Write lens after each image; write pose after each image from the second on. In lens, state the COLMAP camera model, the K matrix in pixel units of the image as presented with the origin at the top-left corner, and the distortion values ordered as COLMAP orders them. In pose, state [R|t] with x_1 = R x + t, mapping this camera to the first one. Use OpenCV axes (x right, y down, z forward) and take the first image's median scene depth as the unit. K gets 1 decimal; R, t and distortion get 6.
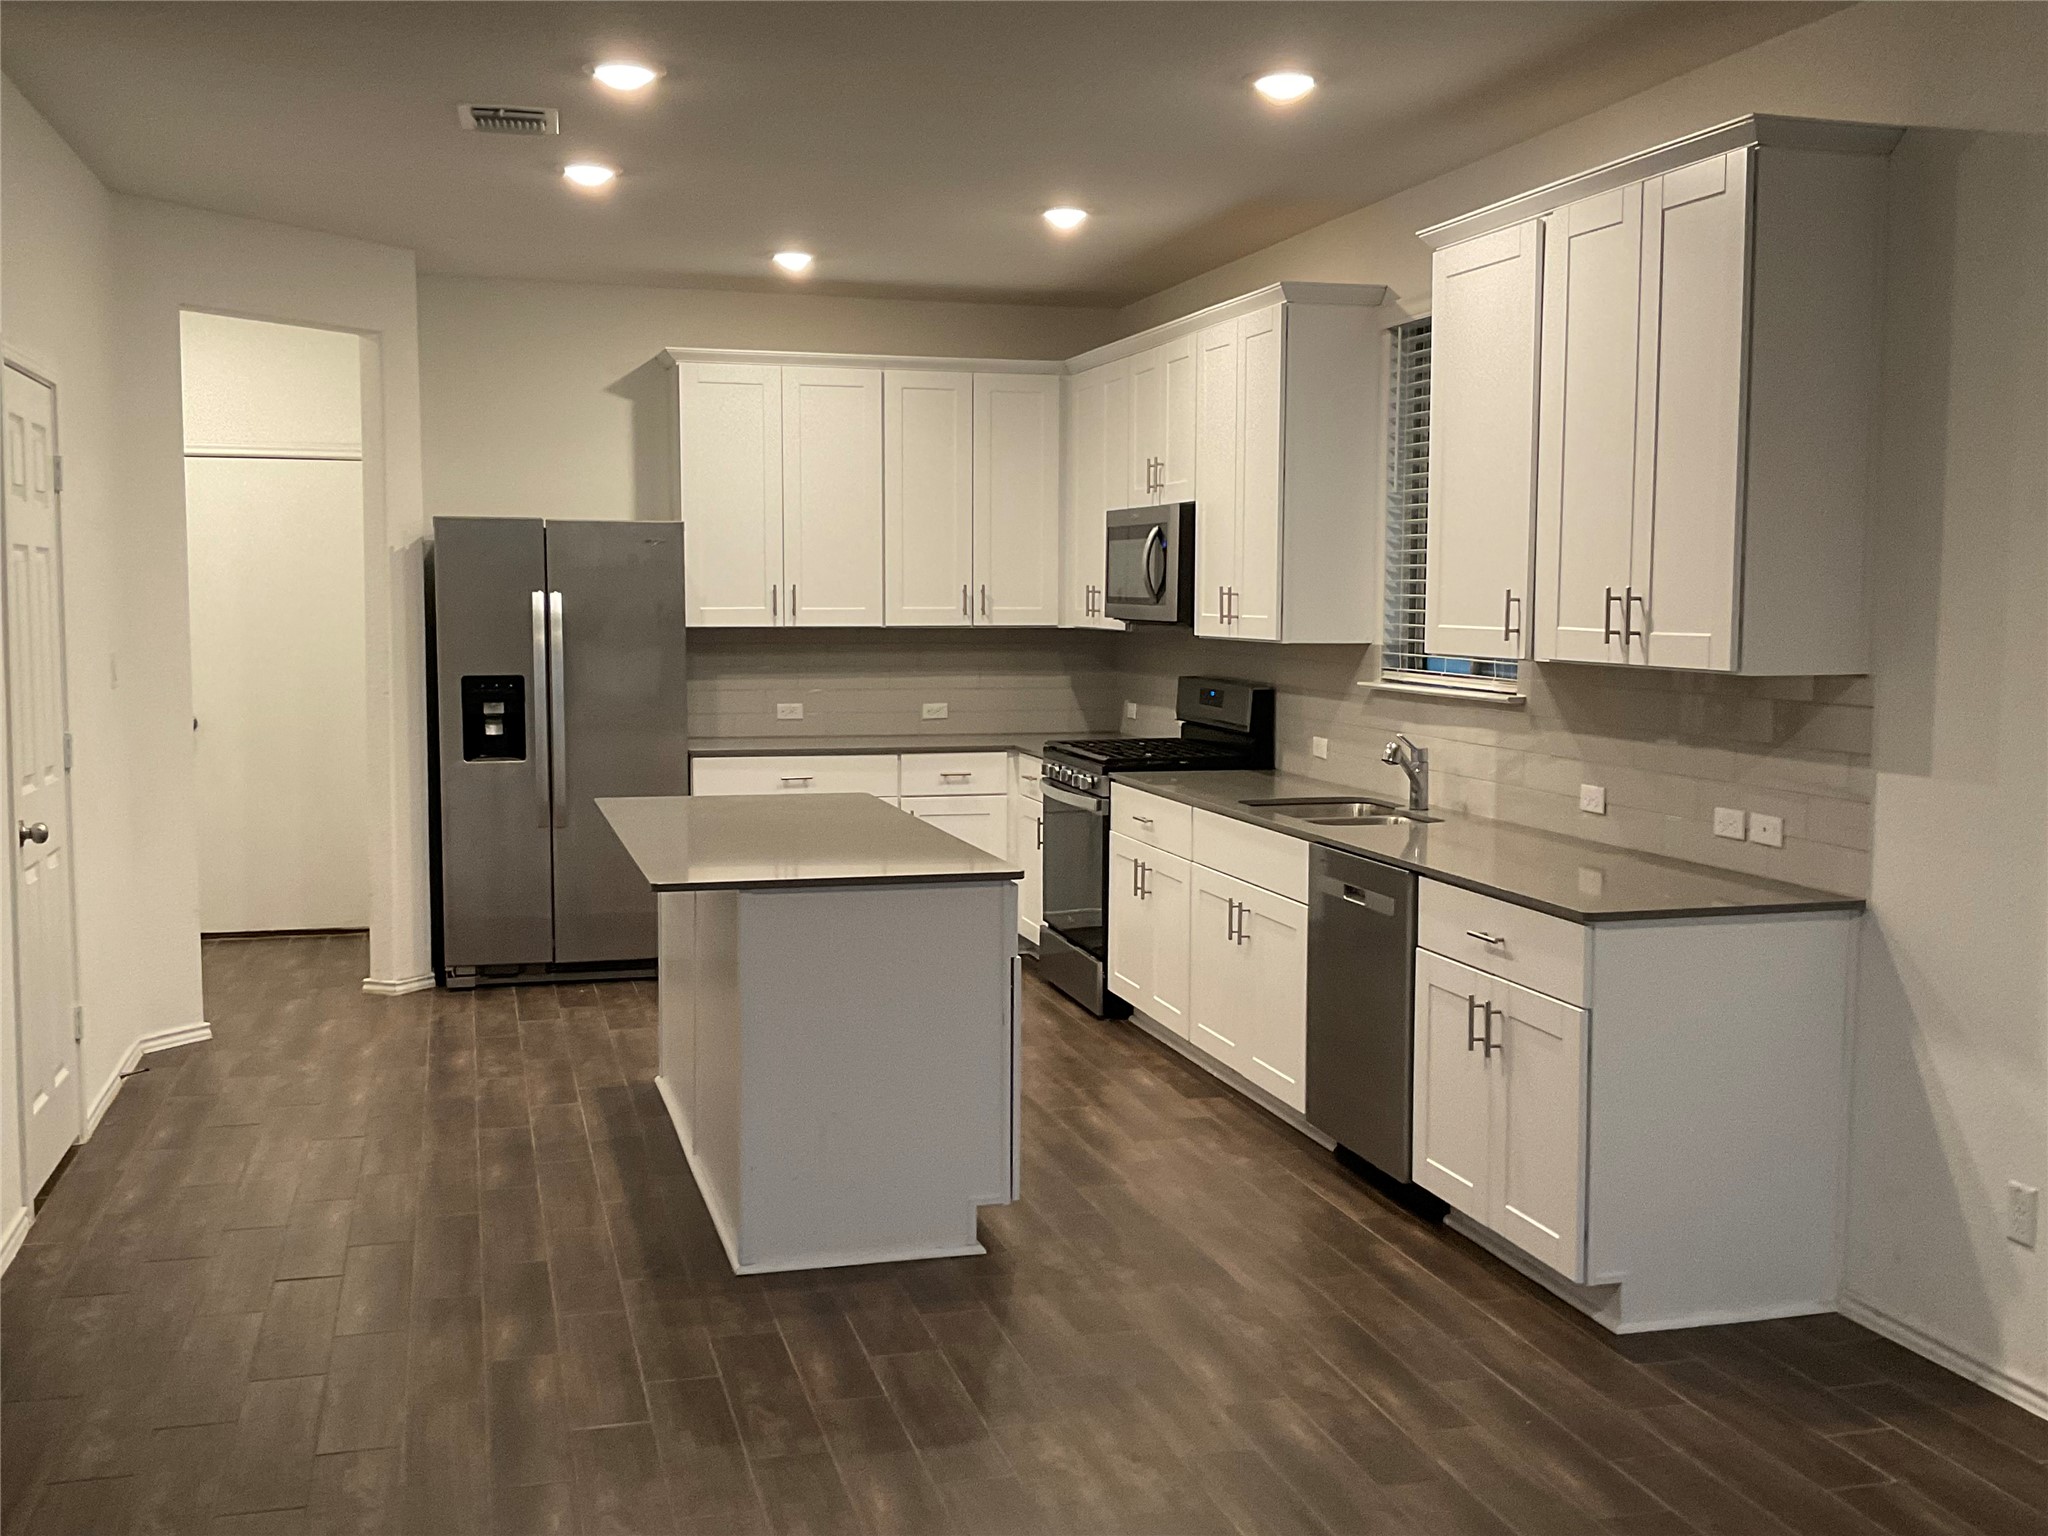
lens RADIAL K [[2105.4, 0, 1024.0], [0, 2105.4, 768.0], [0, 0, 1]] dist [0.213983, -0.545392]
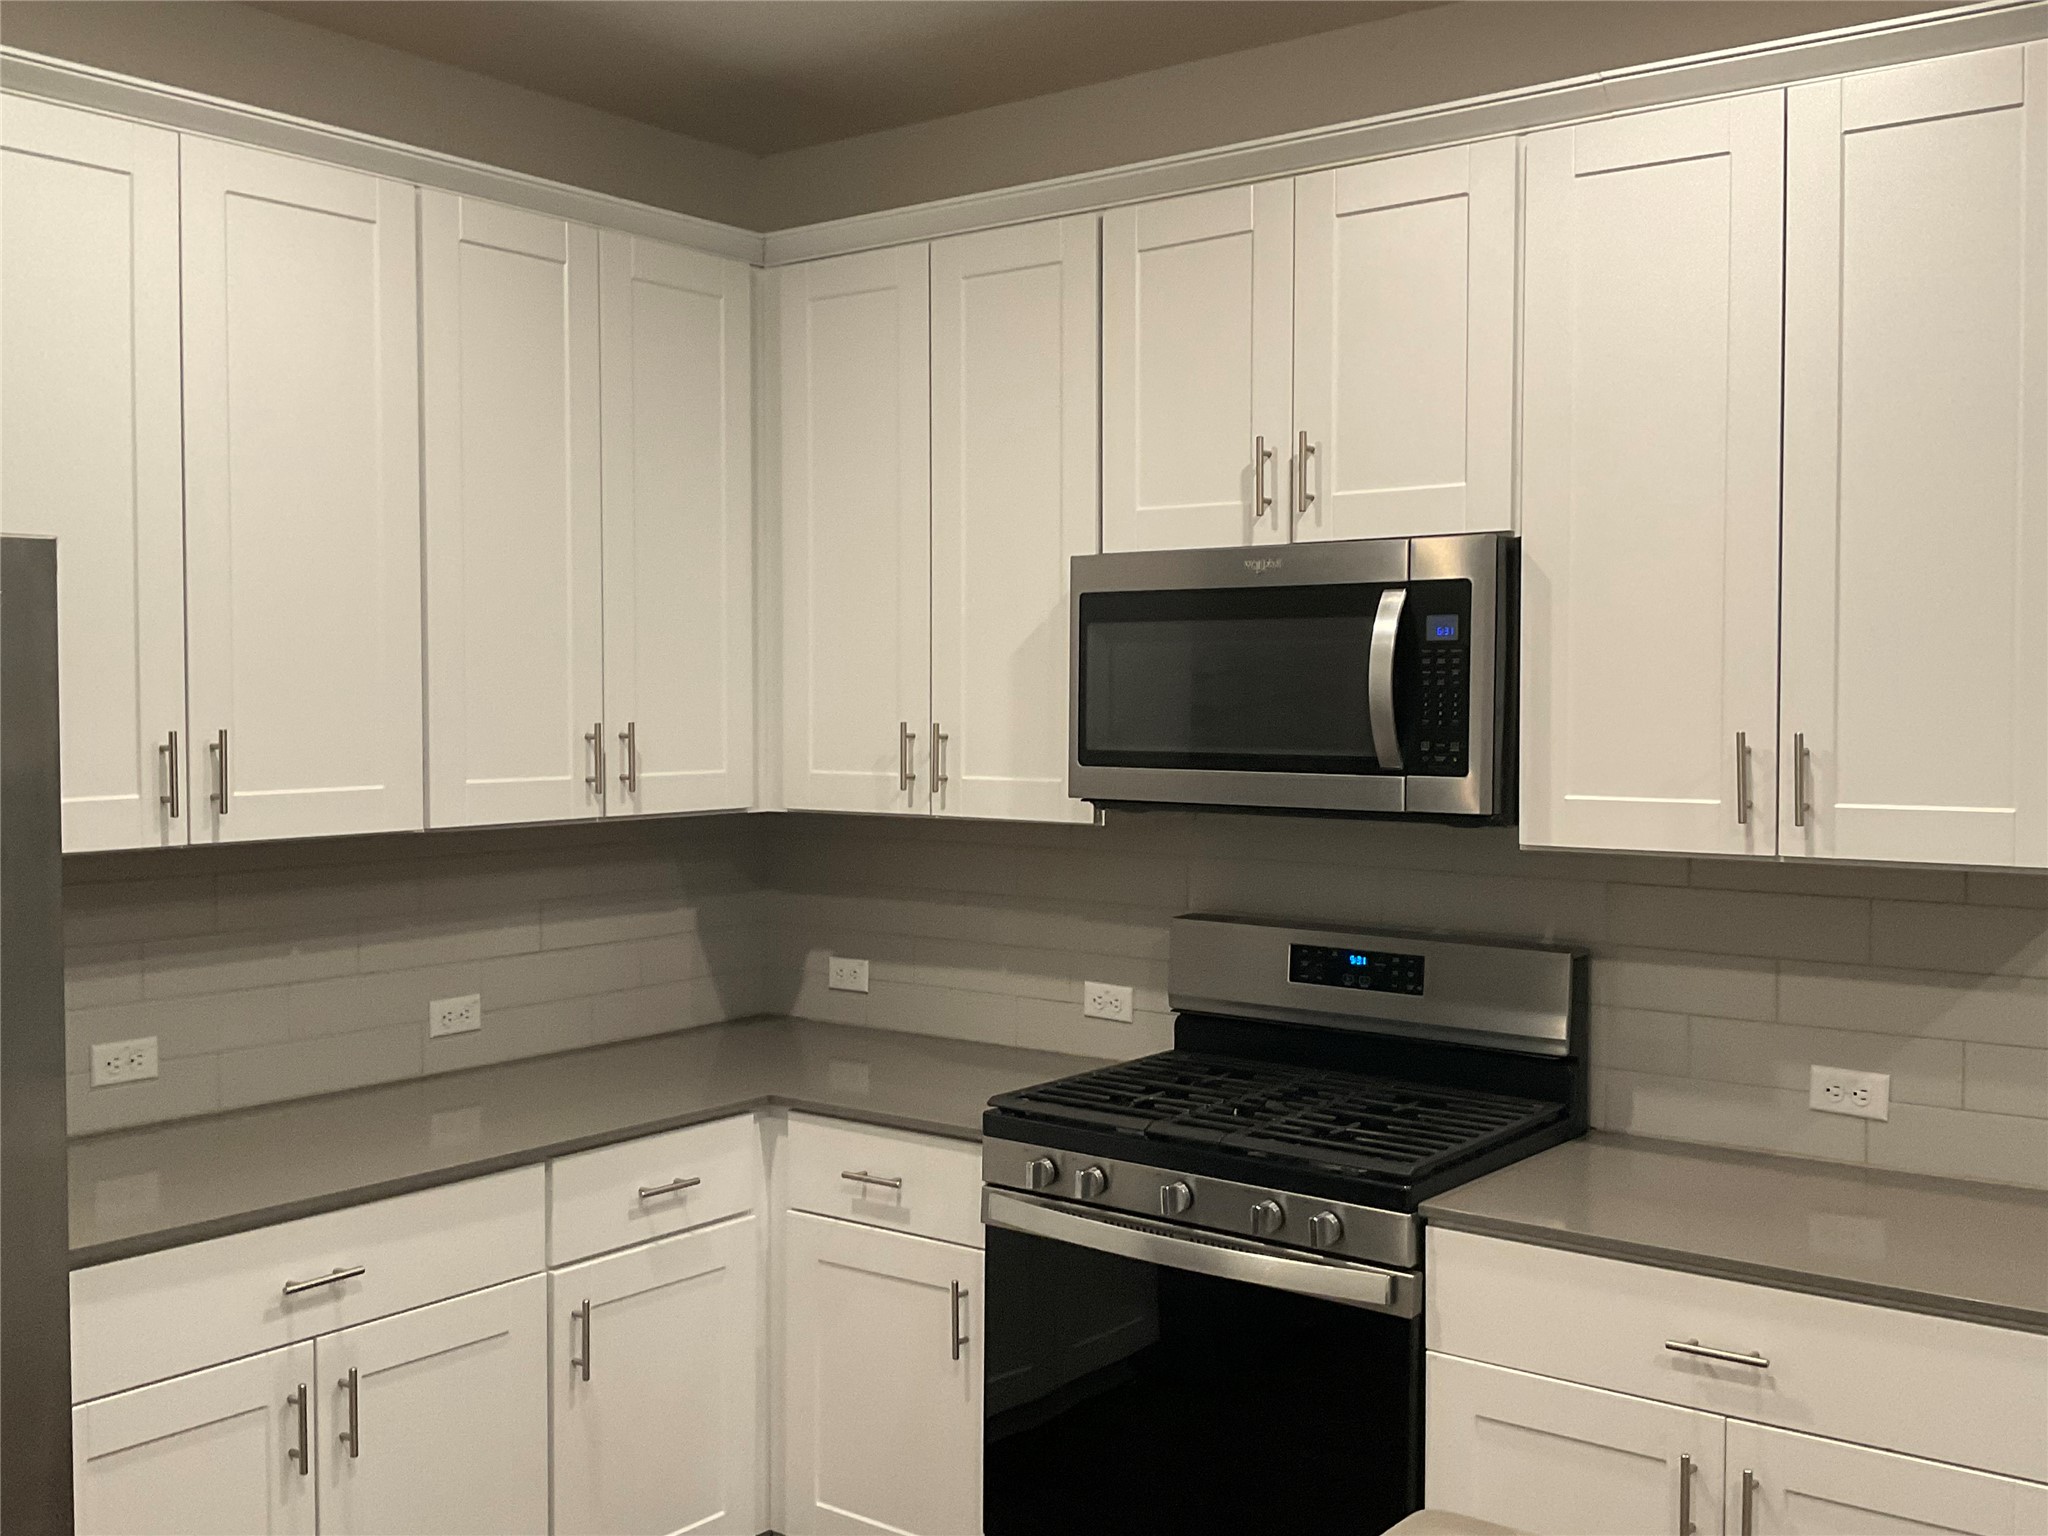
lens RADIAL K [[2105.4, 0, 1024.0], [0, 2105.4, 768.0], [0, 0, 1]] dist [0.213983, -0.545392]
pose [[0.800015, -0.024882, 0.599464, -0.233009], [0.055058, 0.997968, -0.032055, -0.063916], [-0.597448, 0.058650, 0.799760, 0.654306]]
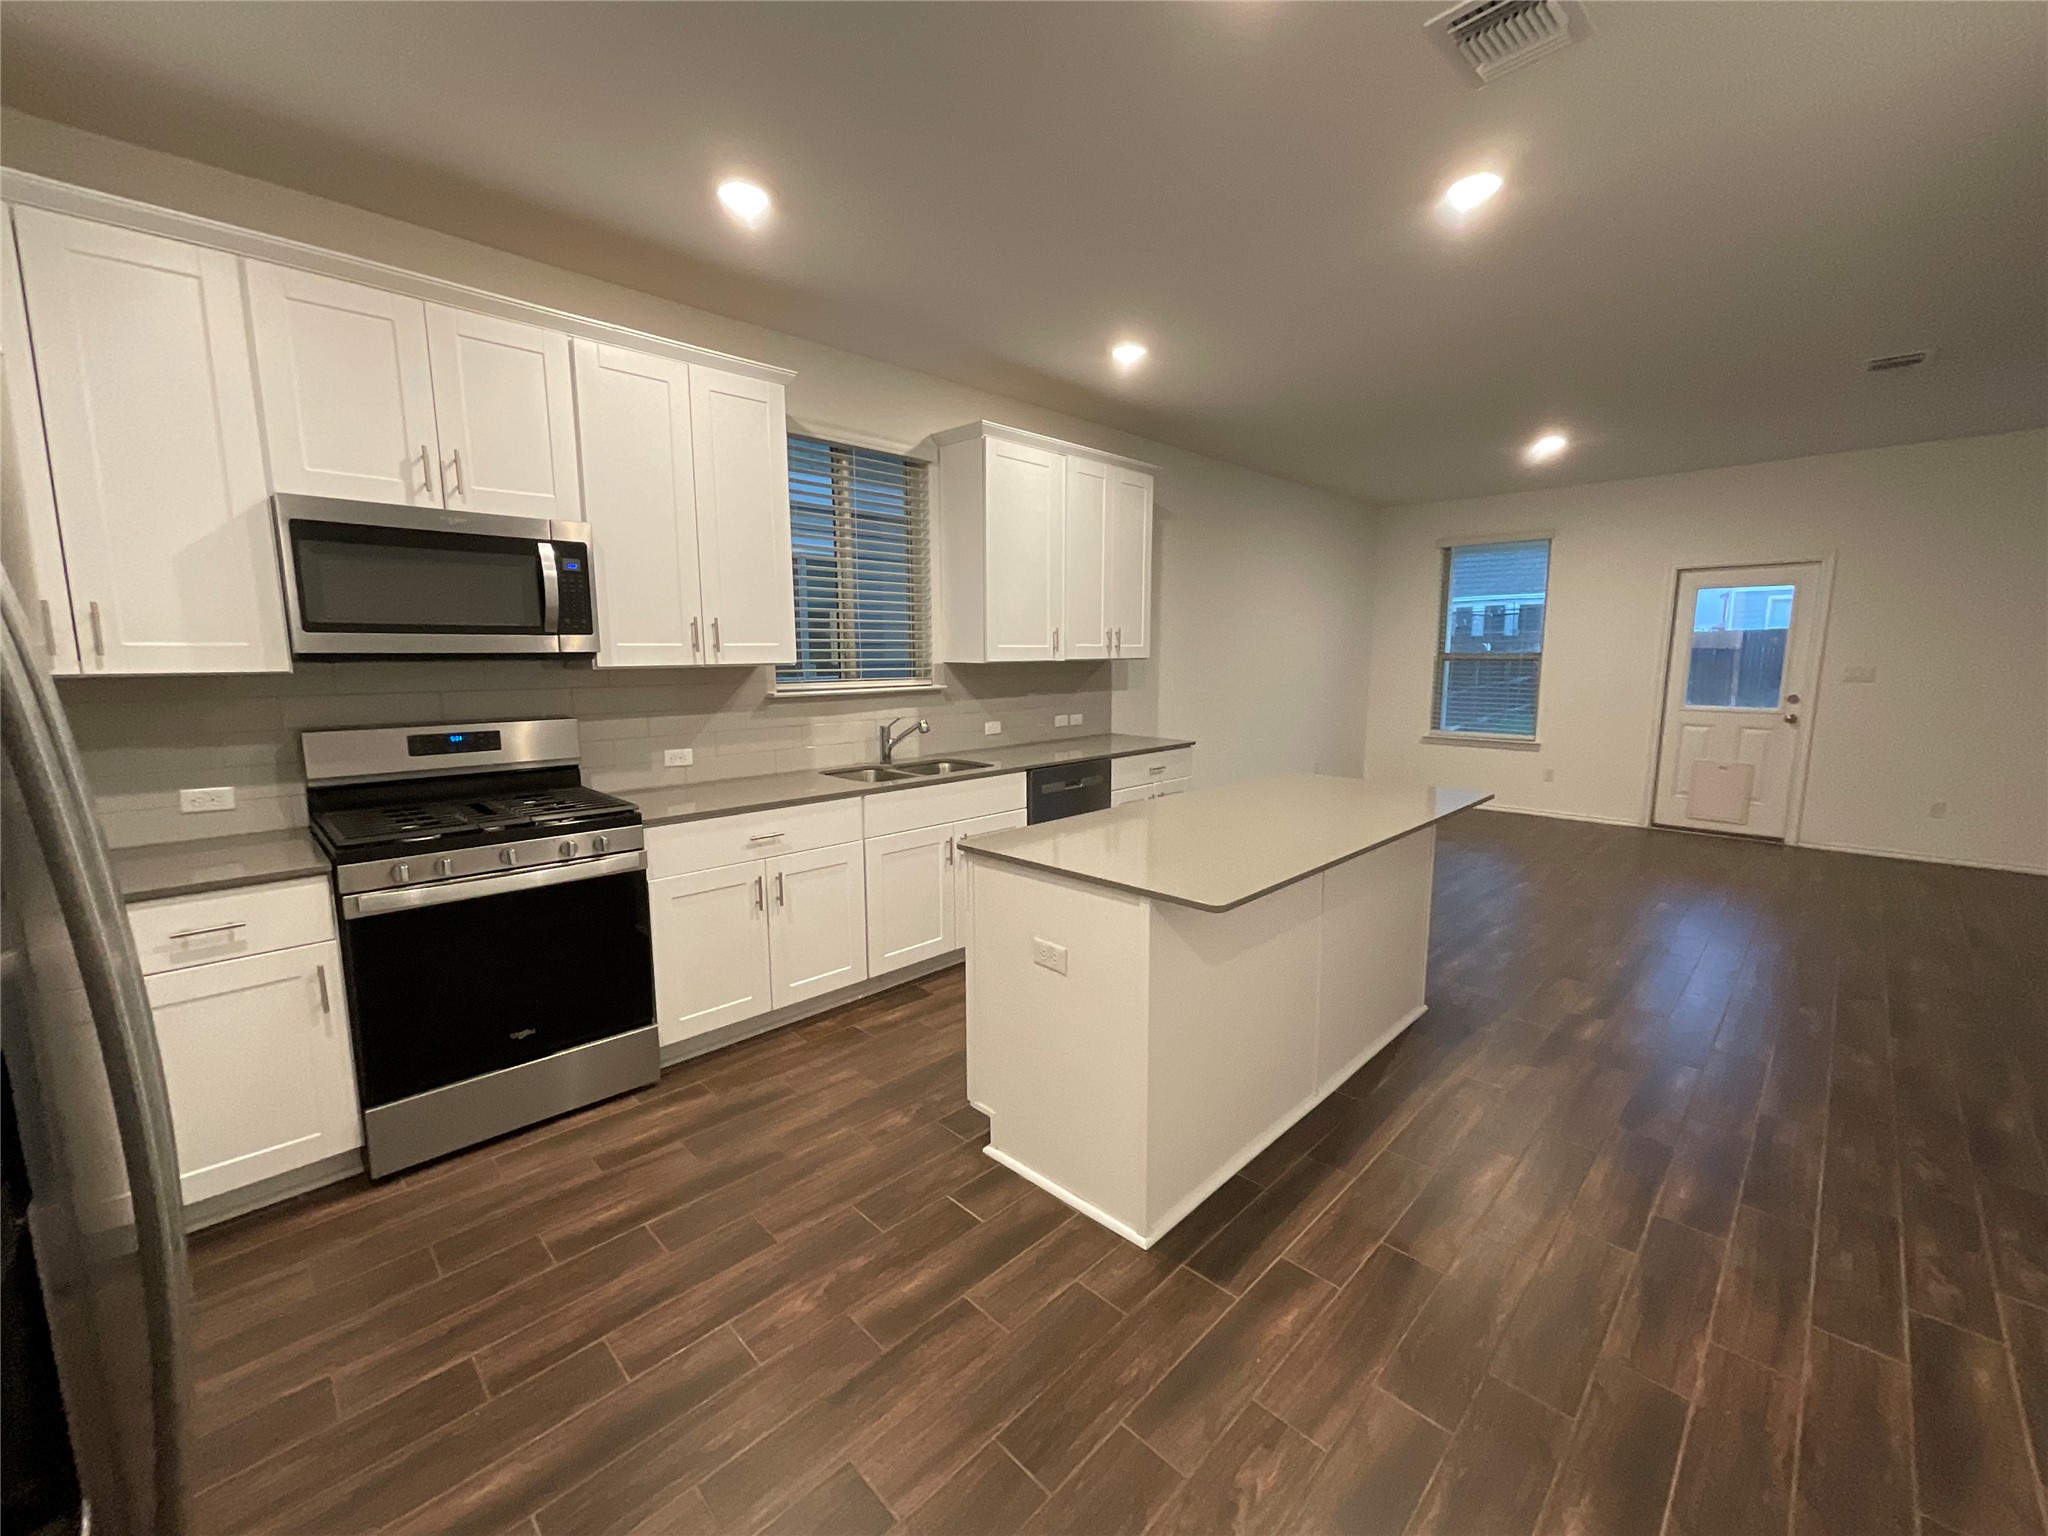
lens RADIAL K [[812.2, 0, 1024.0], [0, 812.2, 768.0], [0, 0, 1]] dist [-0.003524, -0.000030]
pose [[-0.500140, -0.121415, 0.857390, -0.307829], [0.080150, 0.979381, 0.185443, -0.064584], [-0.862227, 0.161467, -0.480096, 0.932886]]
